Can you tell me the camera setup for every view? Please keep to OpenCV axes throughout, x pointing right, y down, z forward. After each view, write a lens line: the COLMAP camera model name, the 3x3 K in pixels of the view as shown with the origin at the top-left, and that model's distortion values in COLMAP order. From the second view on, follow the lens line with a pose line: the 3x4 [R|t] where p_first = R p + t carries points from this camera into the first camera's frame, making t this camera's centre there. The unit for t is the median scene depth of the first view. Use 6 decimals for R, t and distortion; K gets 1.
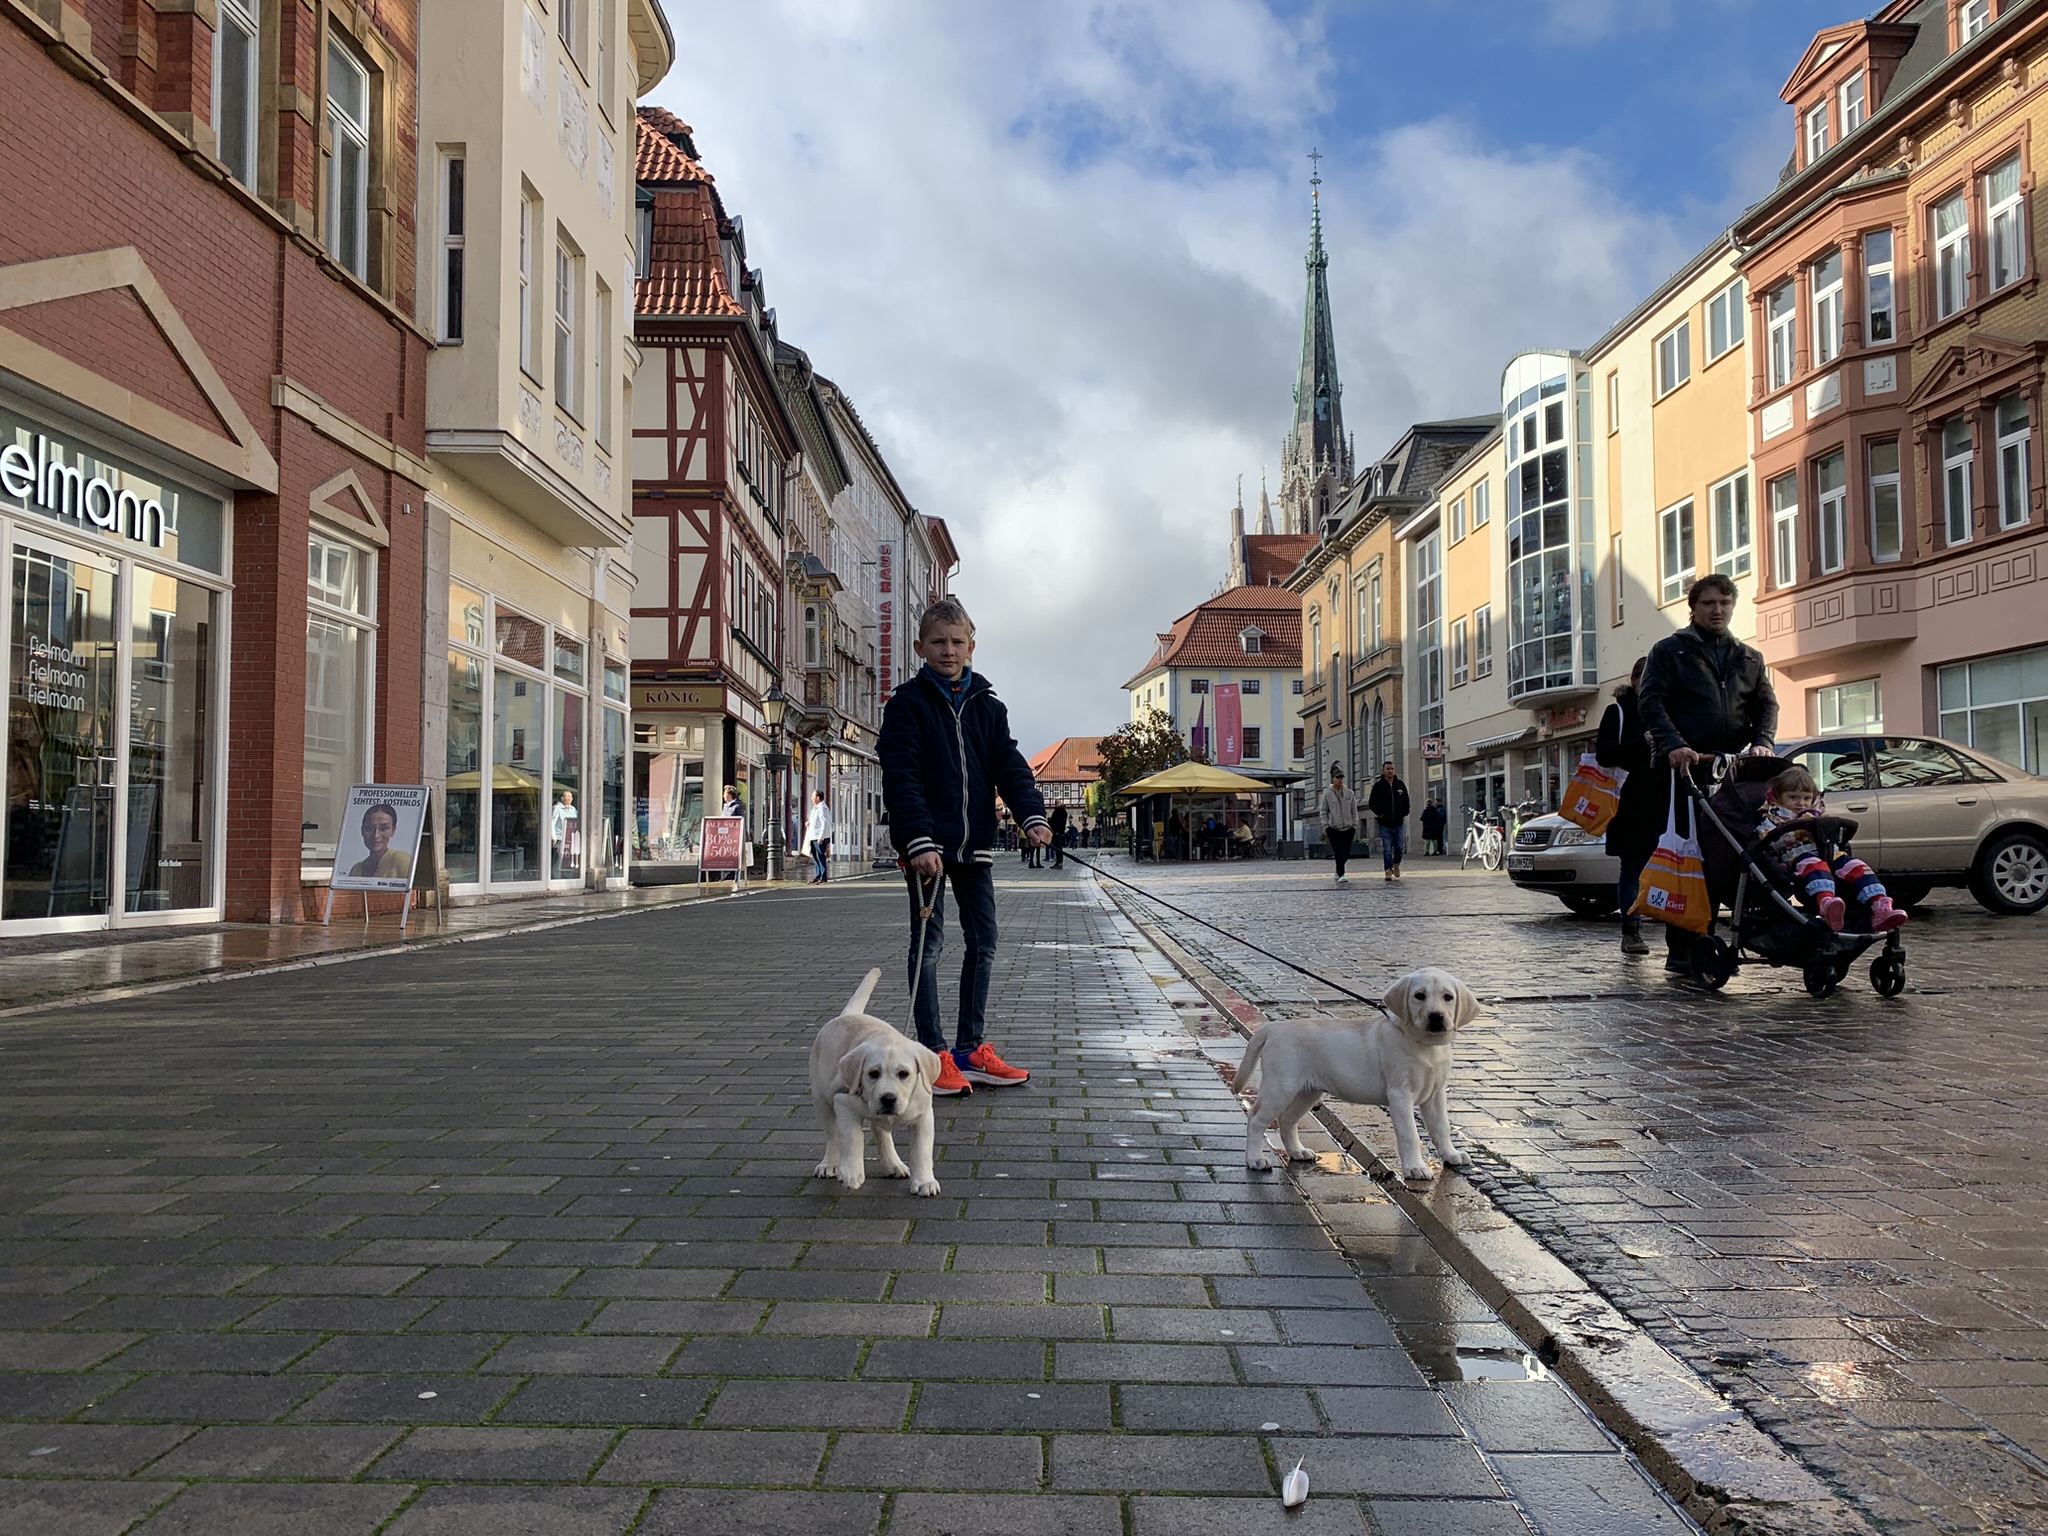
lens RADIAL K [[1574.9, 0, 1021.6], [0, 1574.9, 772.2], [0, 0, 1]] dist [0.033109, -0.032748]
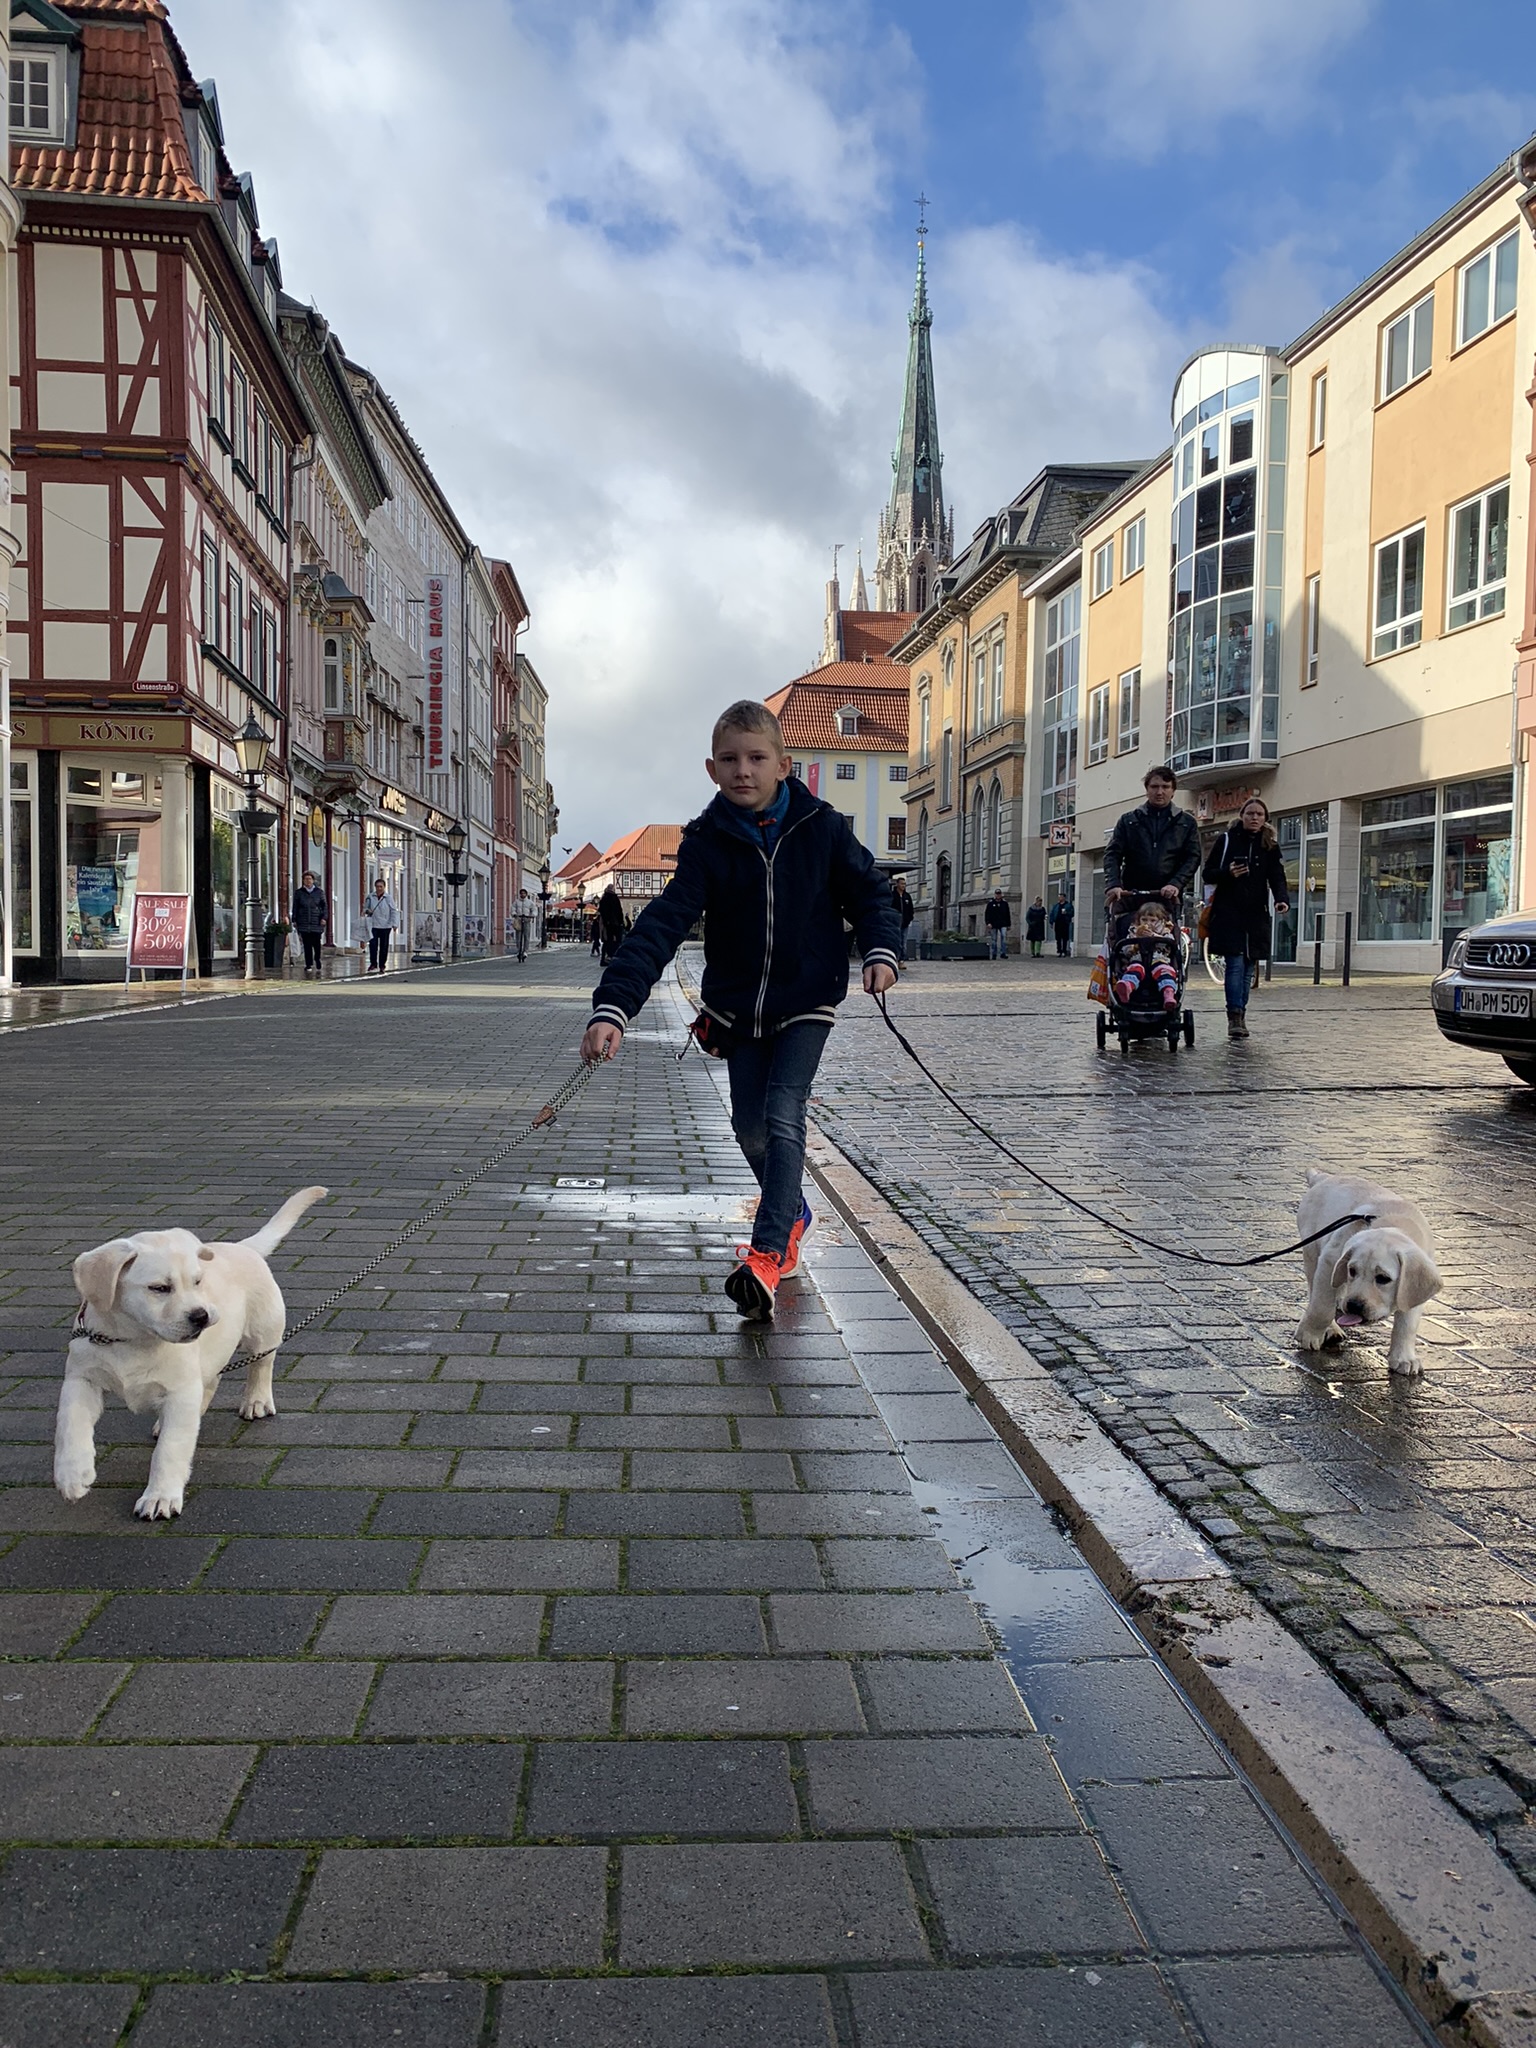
lens RADIAL K [[1574.9, 0, 769.1], [0, 1574.9, 1045.0], [0, 0, 1]] dist [0.033109, -0.032748]
pose [[0.994237, 0.010748, 0.106662, 0.005668], [-0.022924, 0.993262, 0.113601, 0.005457], [-0.104722, -0.115391, 0.987784, 0.155524]]
